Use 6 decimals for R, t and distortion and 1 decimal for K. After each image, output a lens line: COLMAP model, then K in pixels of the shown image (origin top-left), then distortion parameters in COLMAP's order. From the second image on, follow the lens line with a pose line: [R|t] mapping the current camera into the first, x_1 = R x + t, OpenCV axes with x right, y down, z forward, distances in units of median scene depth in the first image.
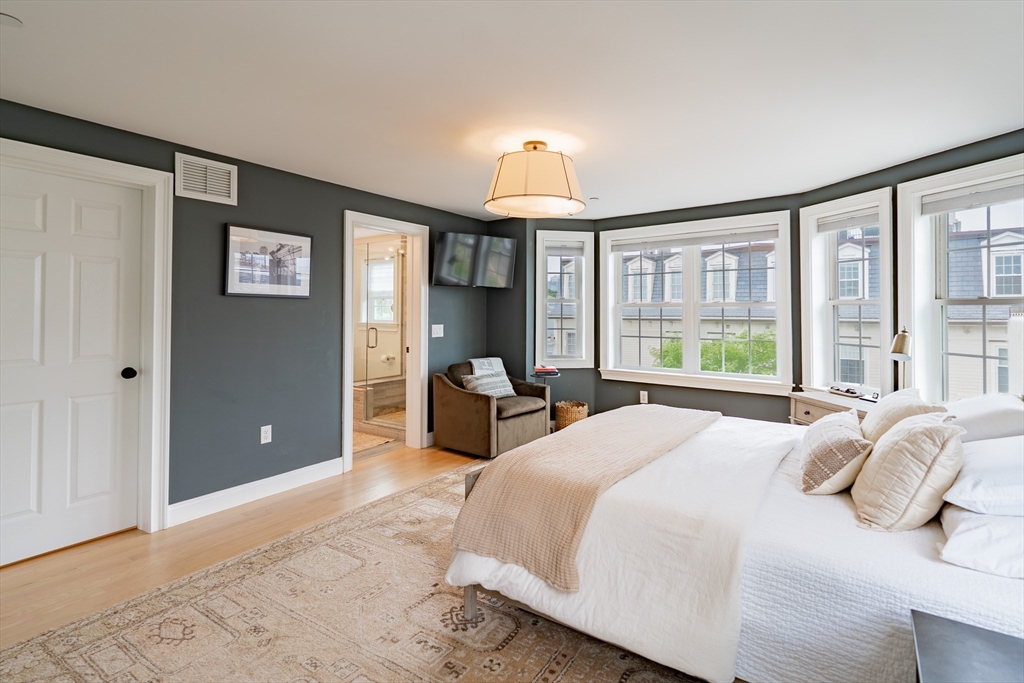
lens RADIAL K [[499.7, 0, 532.5], [0, 499.7, 305.9], [0, 0, 1]] dist [-0.000361, -0.000513]
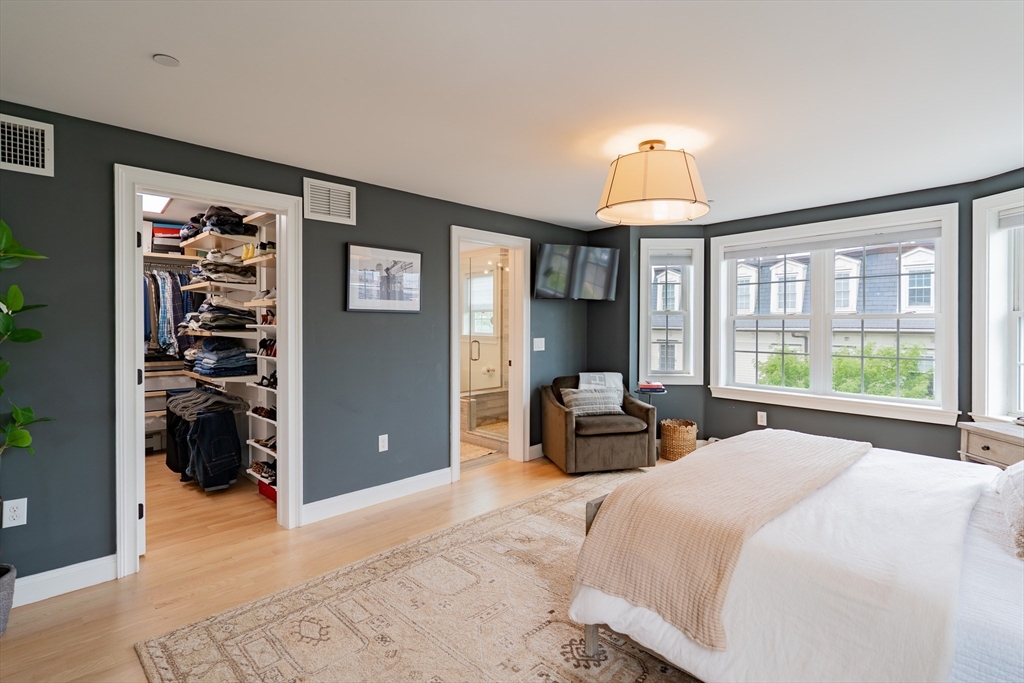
lens RADIAL K [[493.9, 0, 513.5], [0, 493.9, 328.9], [0, 0, 1]] dist [0.000073, 0.000146]
pose [[0.977443, 0.001146, -0.211197, -0.046123], [0.004195, 0.999683, 0.024838, -0.007297], [0.211158, -0.025164, 0.977128, 0.047701]]
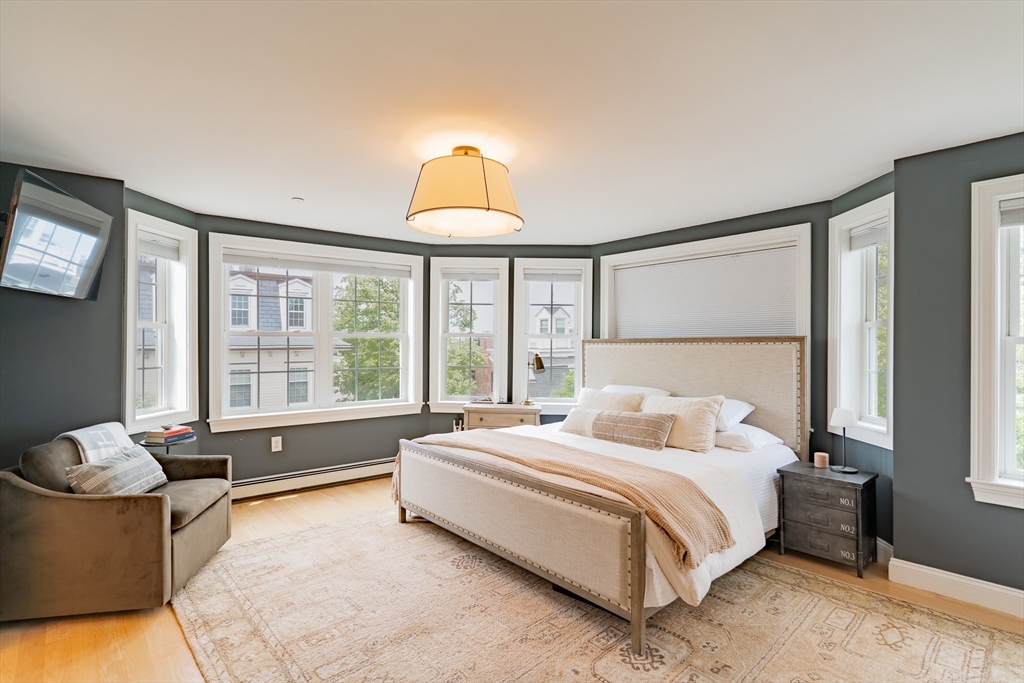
lens RADIAL K [[491.7, 0, 510.6], [0, 491.7, 340.3], [0, 0, 1]] dist [-0.000518, 0.000123]
pose [[0.263449, 0.000837, 0.964673, -0.721593], [-0.015112, 0.999880, 0.003260, 0.001021], [-0.964555, -0.015437, 0.263430, 0.633431]]
